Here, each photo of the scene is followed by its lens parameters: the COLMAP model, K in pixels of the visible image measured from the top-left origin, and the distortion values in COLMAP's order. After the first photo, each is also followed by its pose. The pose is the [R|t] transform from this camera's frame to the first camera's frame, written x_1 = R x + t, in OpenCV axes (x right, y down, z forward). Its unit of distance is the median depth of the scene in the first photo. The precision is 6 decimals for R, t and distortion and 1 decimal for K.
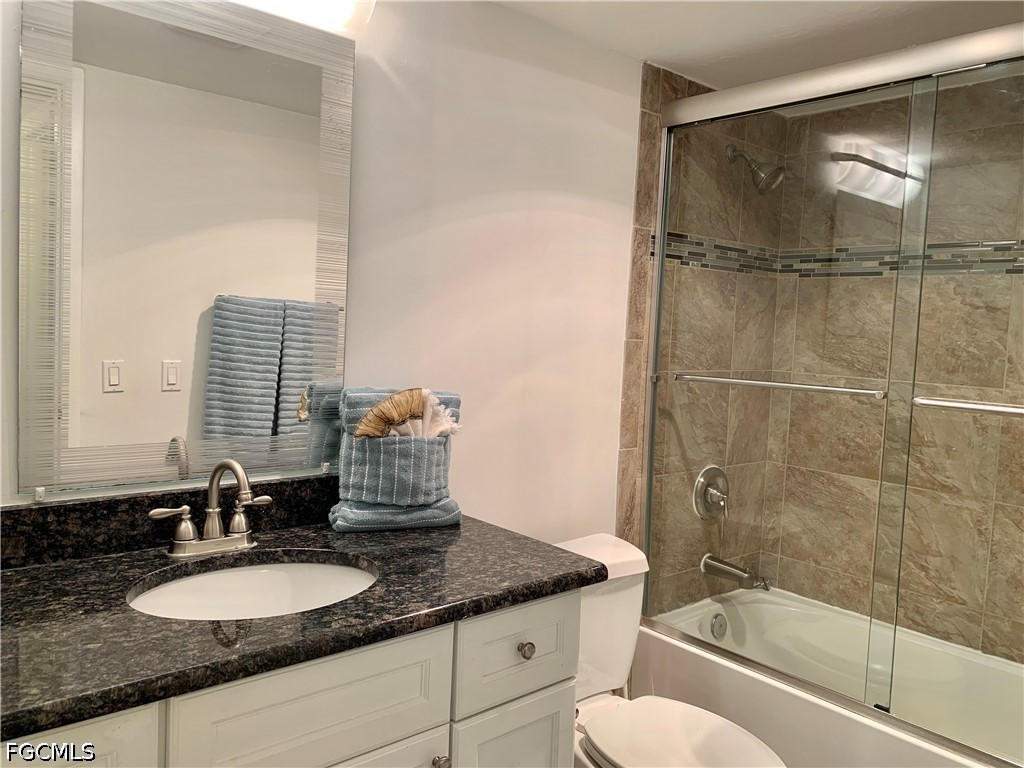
lens RADIAL K [[785.8, 0, 516.3], [0, 785.8, 381.6], [0, 0, 1]] dist [0.062028, -0.084873]
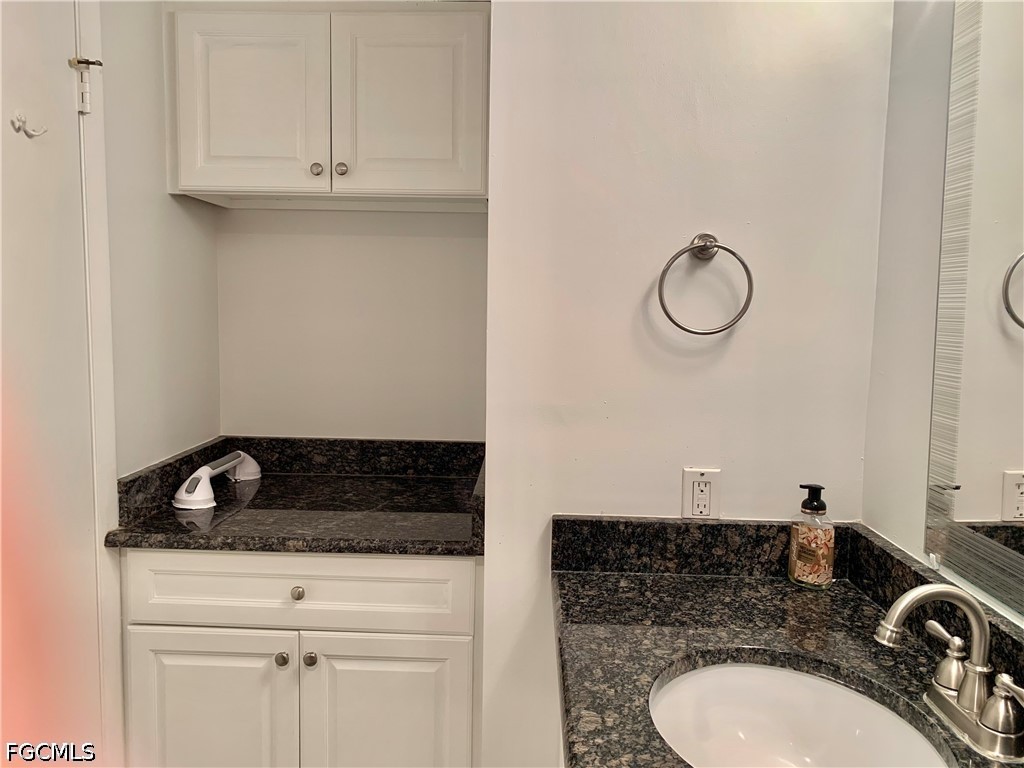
lens RADIAL K [[785.8, 0, 516.3], [0, 785.8, 381.6], [0, 0, 1]] dist [0.062028, -0.084873]
pose [[-0.669027, 0.015072, -0.743086, 0.207021], [-0.097640, 0.989347, 0.107976, -0.060264], [0.736797, 0.144794, -0.660428, 0.661006]]
